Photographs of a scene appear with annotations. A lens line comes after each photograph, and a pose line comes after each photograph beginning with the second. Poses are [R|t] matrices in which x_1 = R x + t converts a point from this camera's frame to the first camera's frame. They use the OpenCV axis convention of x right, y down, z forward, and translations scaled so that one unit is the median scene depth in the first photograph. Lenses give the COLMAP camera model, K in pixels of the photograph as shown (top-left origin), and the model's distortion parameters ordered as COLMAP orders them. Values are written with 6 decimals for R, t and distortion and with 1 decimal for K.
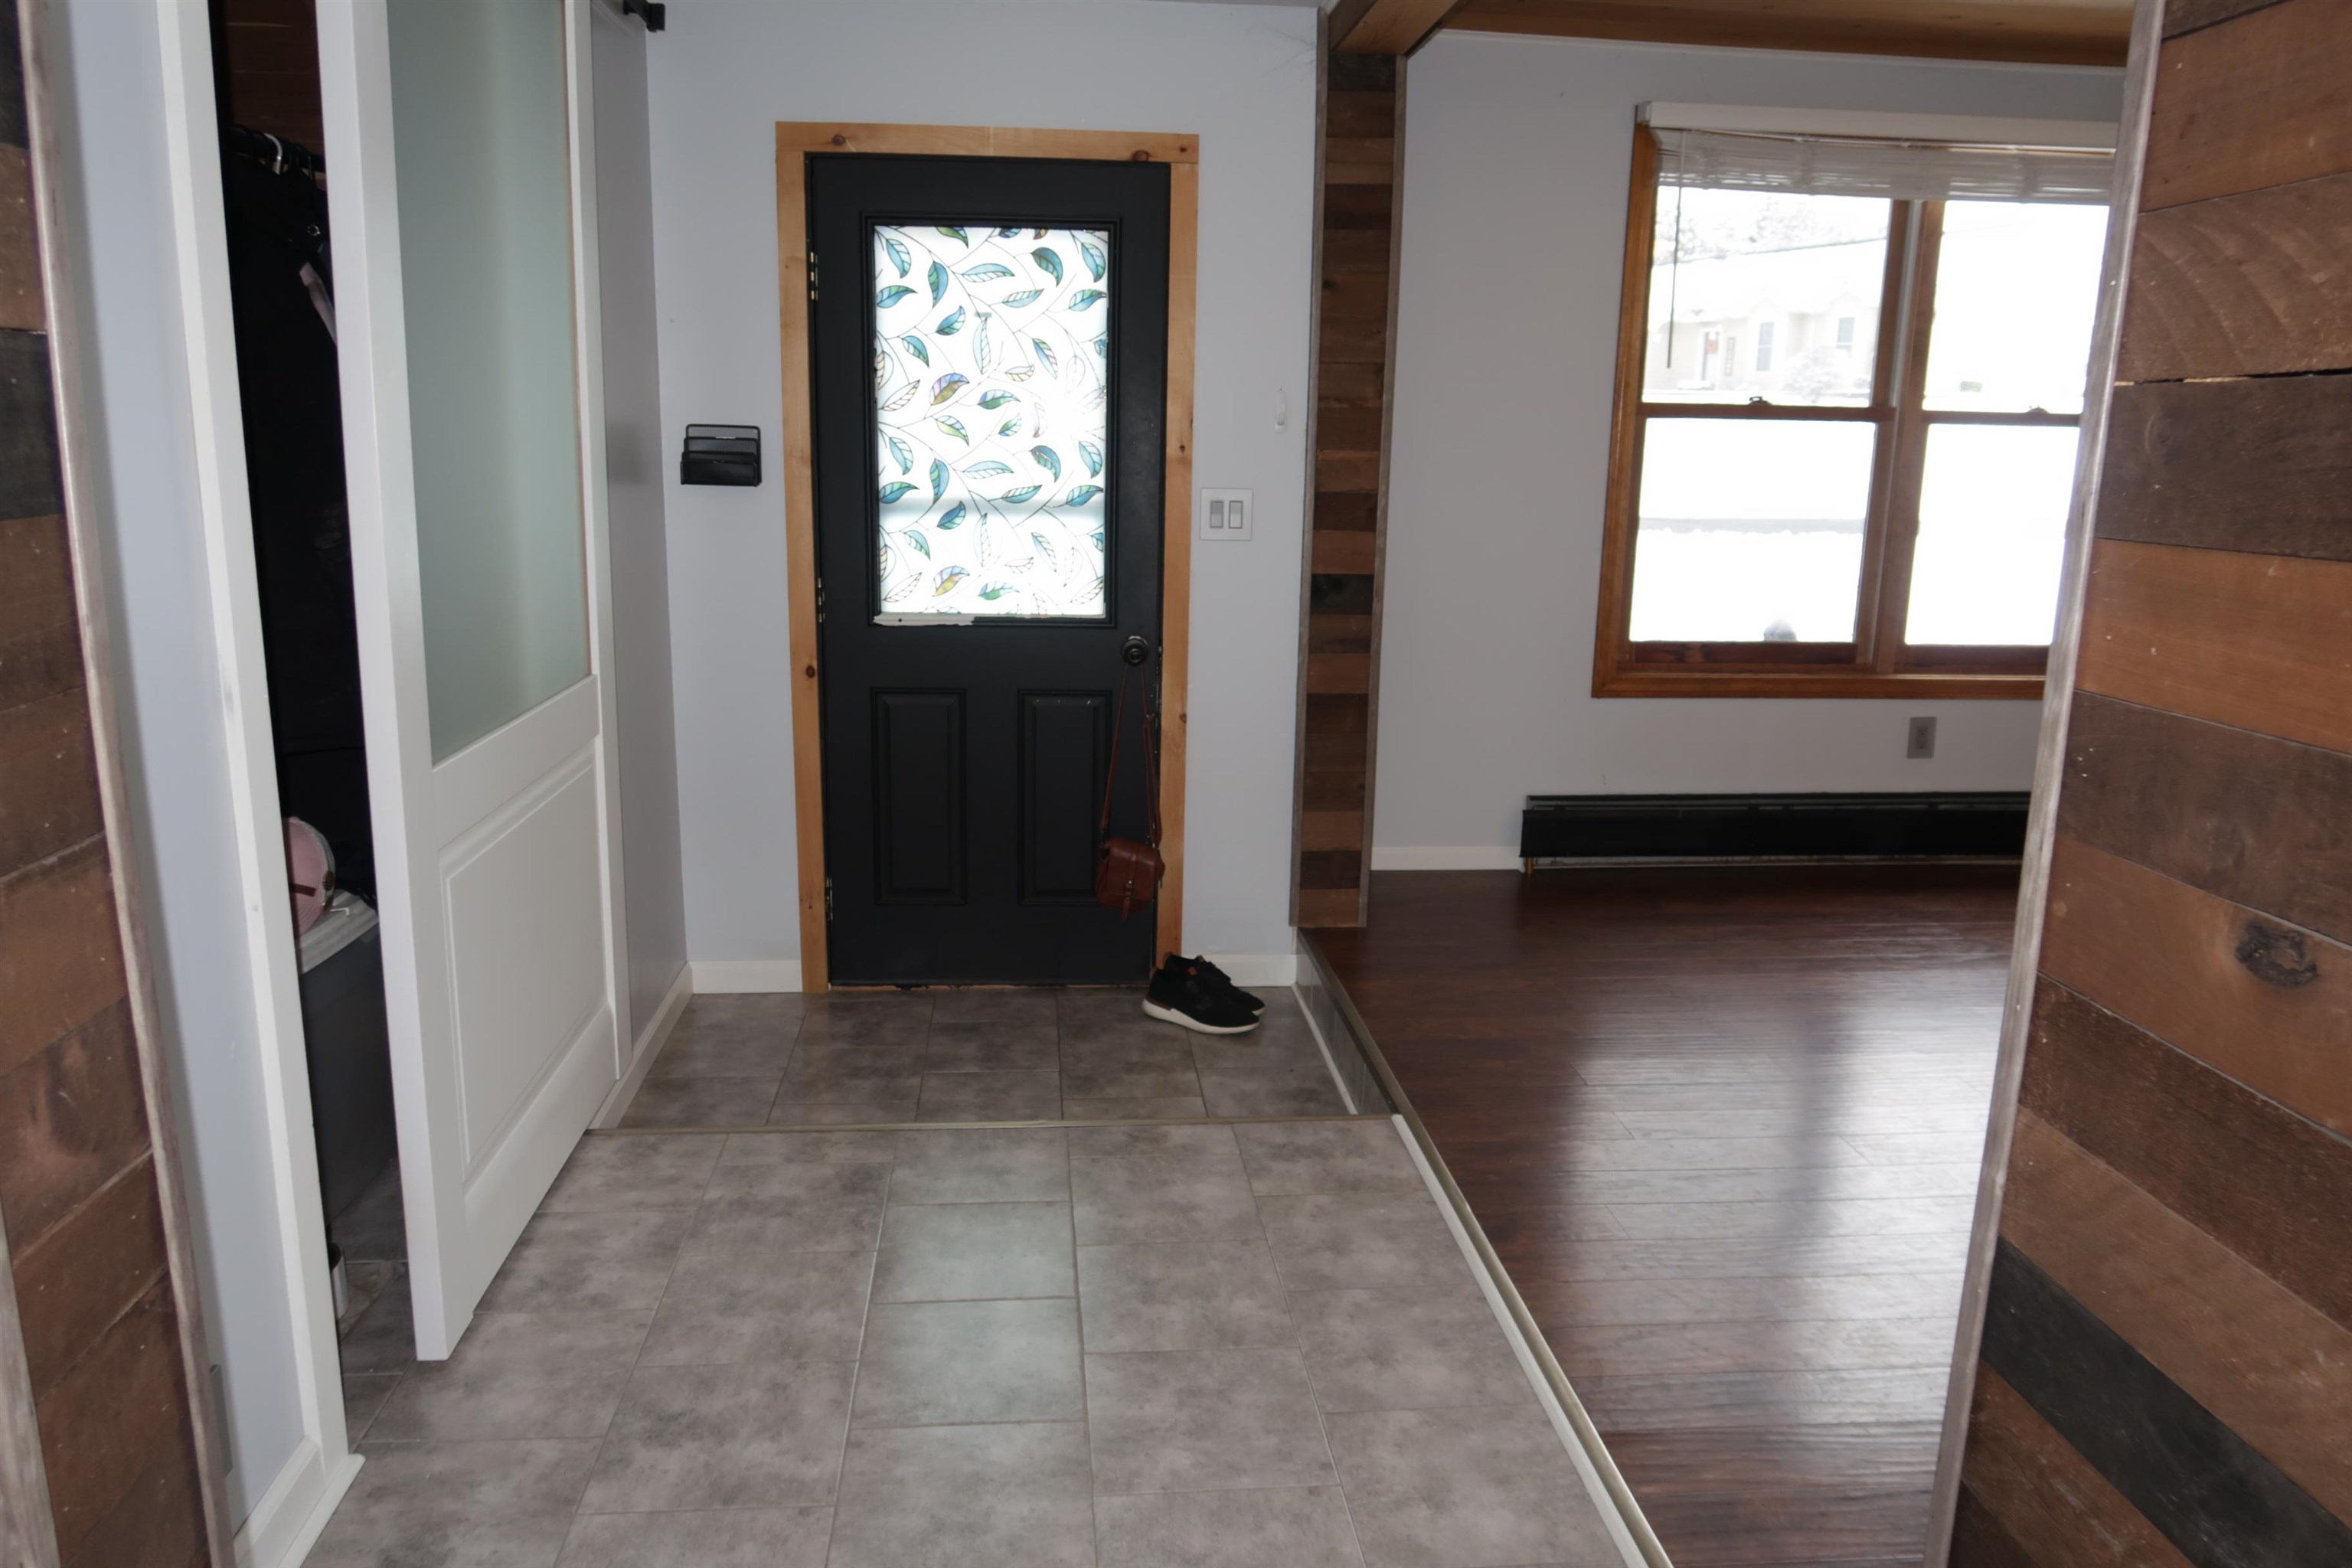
lens RADIAL K [[1610.3, 0, 1167.8], [0, 1610.3, 778.0], [0, 0, 1]] dist [-0.026035, -0.000792]
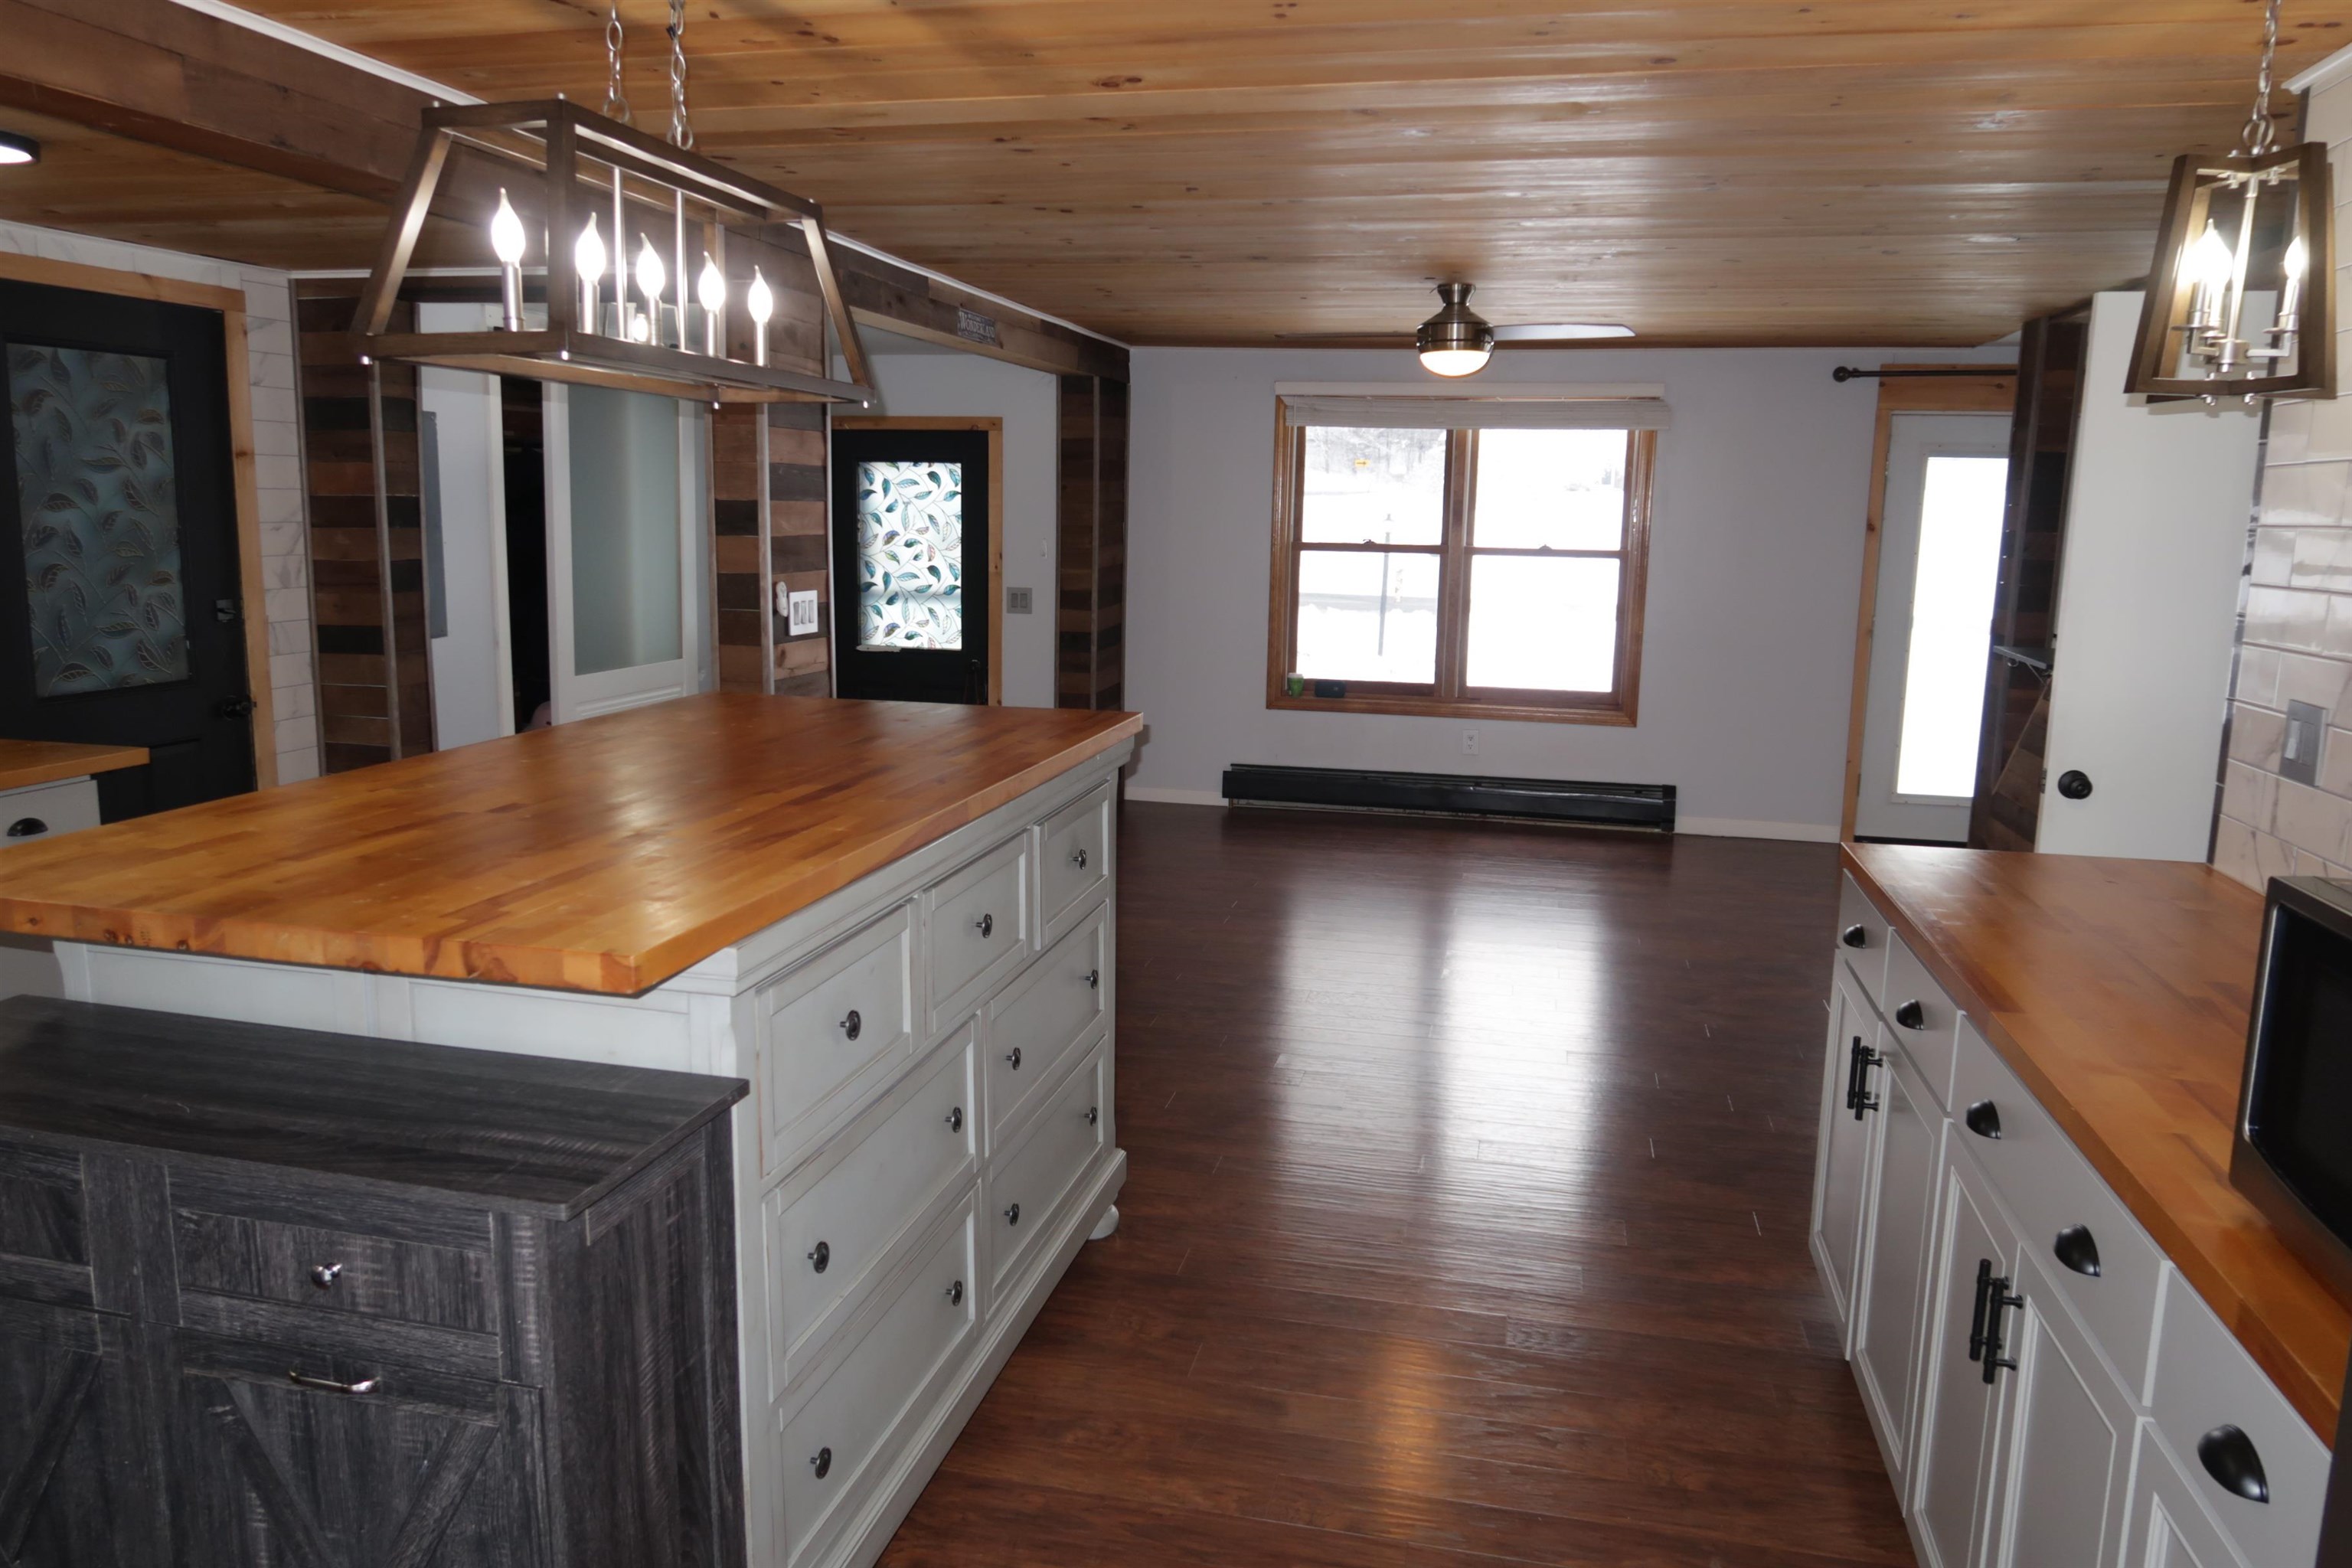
lens RADIAL K [[1610.3, 0, 1181.9], [0, 1610.3, 785.2], [0, 0, 1]] dist [-0.026035, -0.000792]
pose [[0.952712, 0.051794, -0.299430, 0.836391], [-0.068042, 0.996708, -0.044088, 0.138262], [0.296160, 0.062377, 0.953099, -0.824793]]
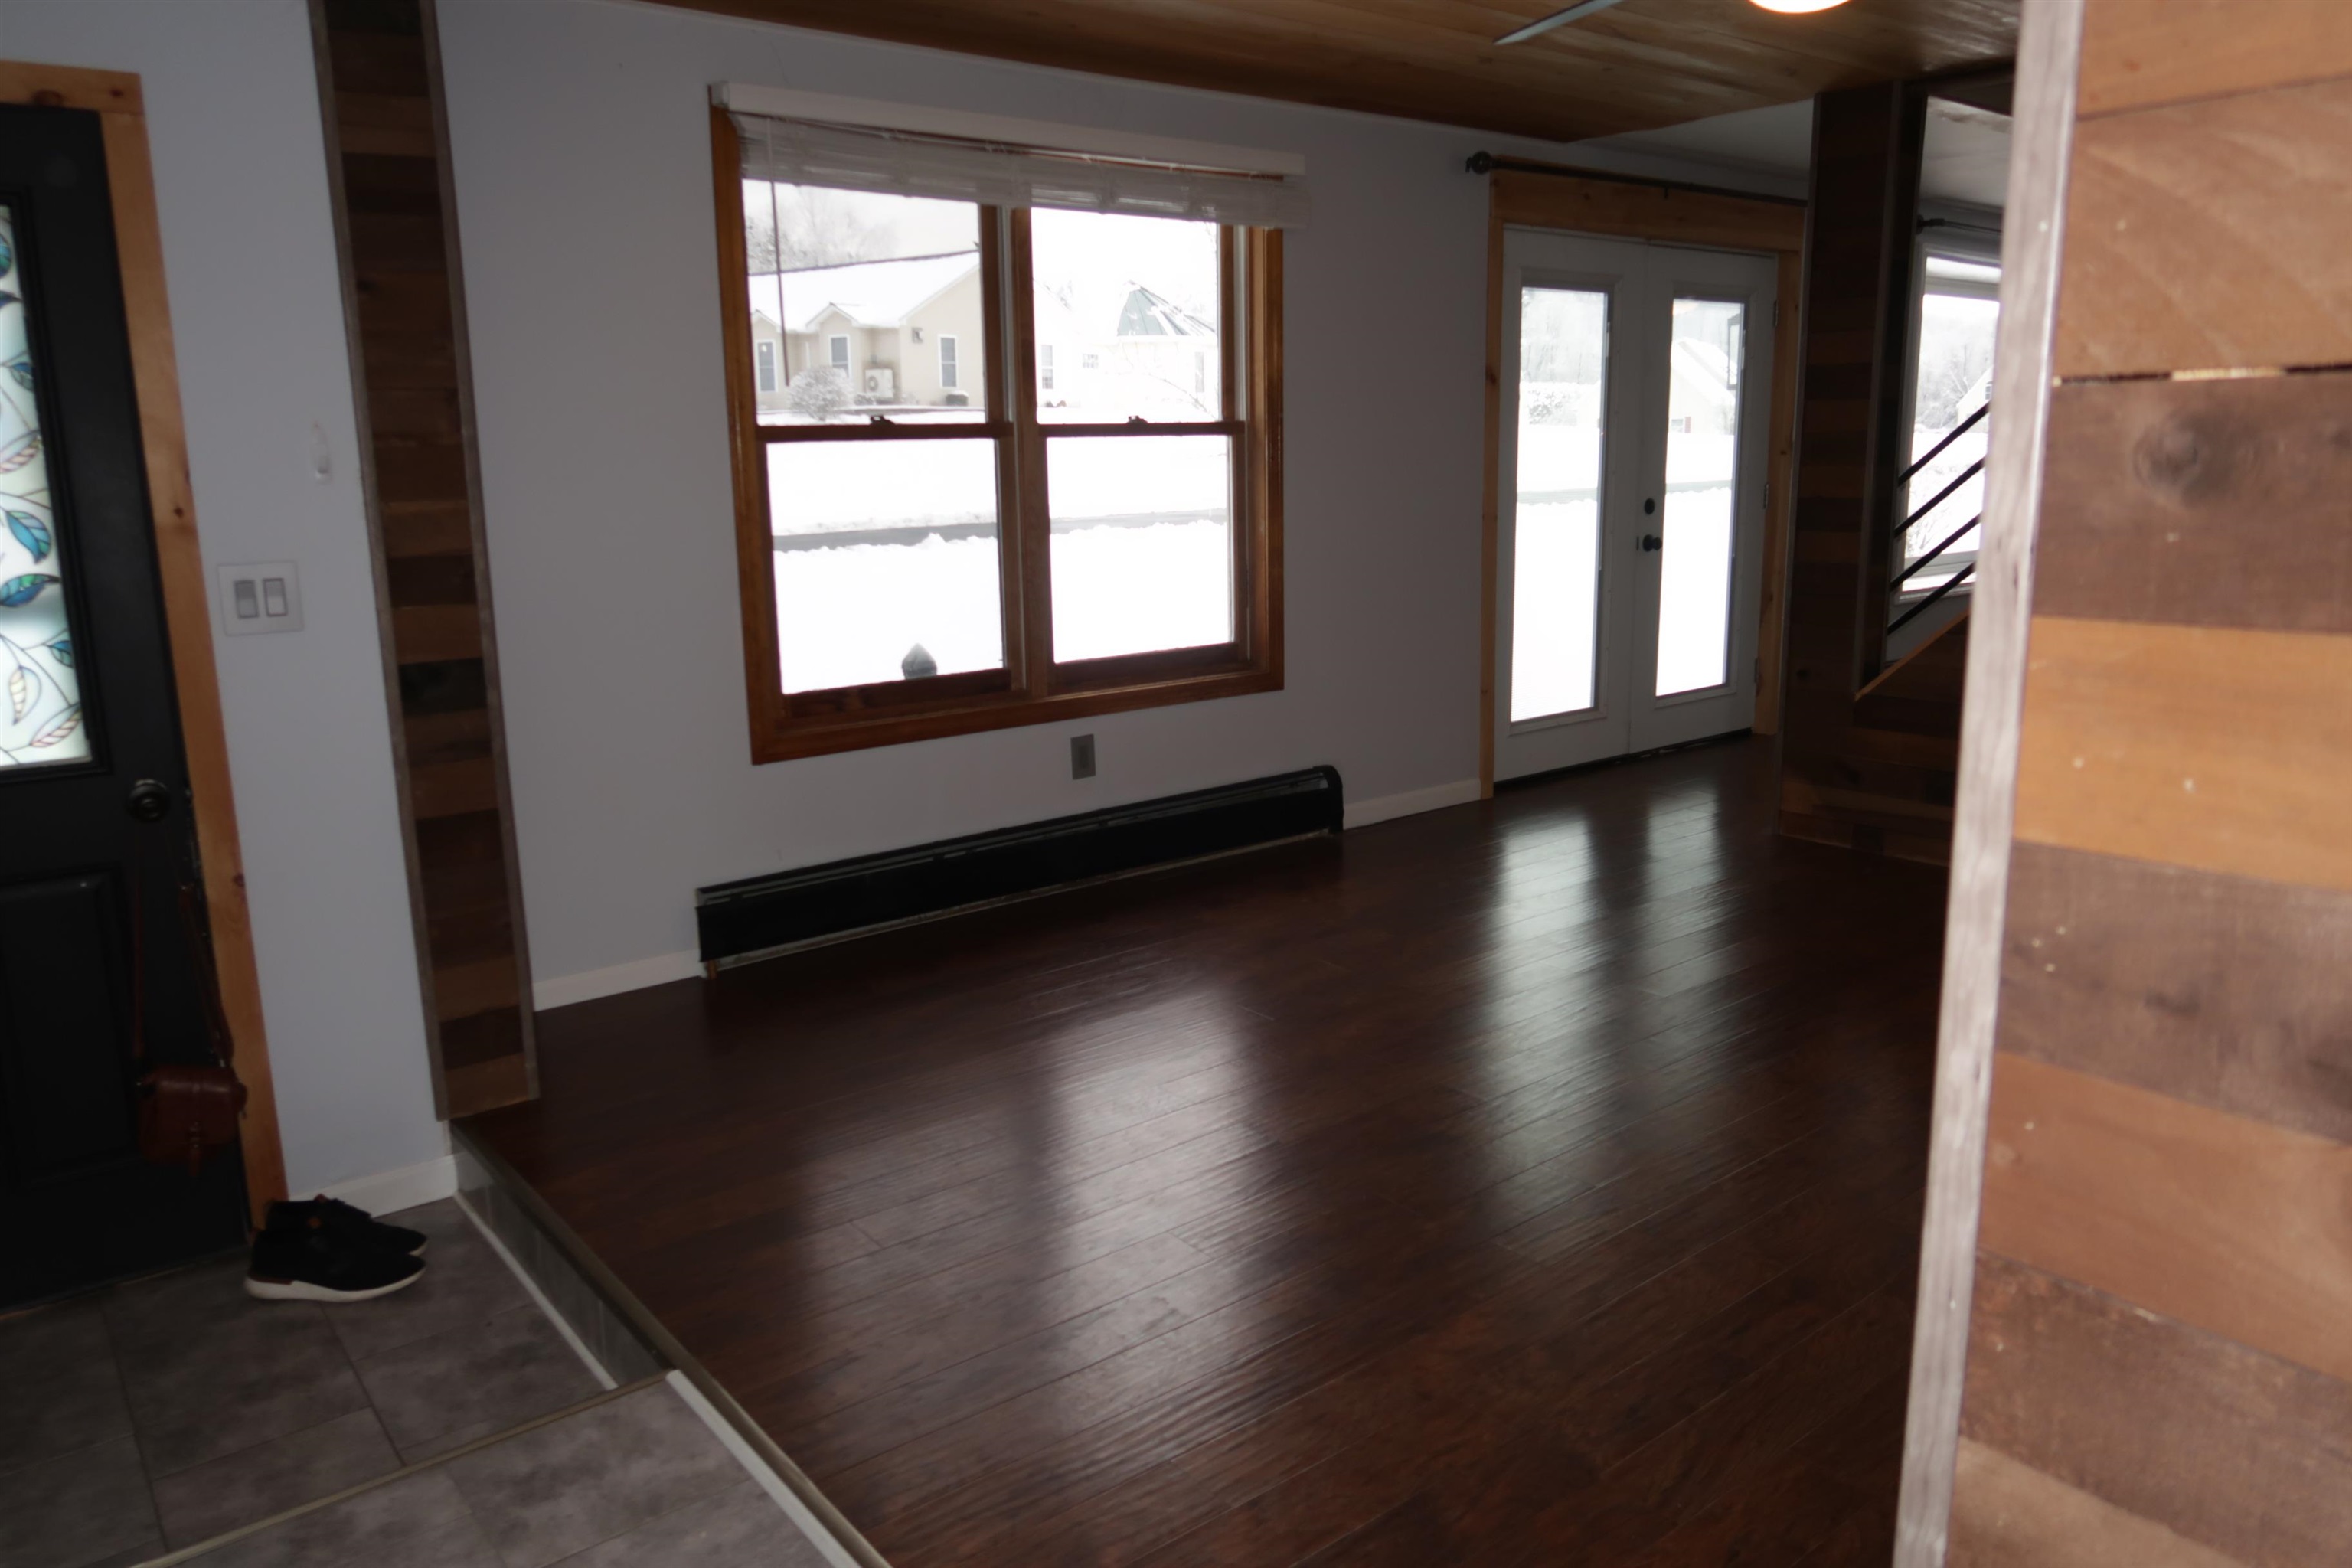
lens RADIAL K [[1610.3, 0, 1154.5], [0, 1610.3, 777.2], [0, 0, 1]] dist [-0.026035, -0.000792]
pose [[0.834189, -0.144296, 0.532266, -0.022763], [0.151544, 0.987985, 0.030334, -0.043859], [-0.530248, 0.055357, 0.846033, 0.175378]]
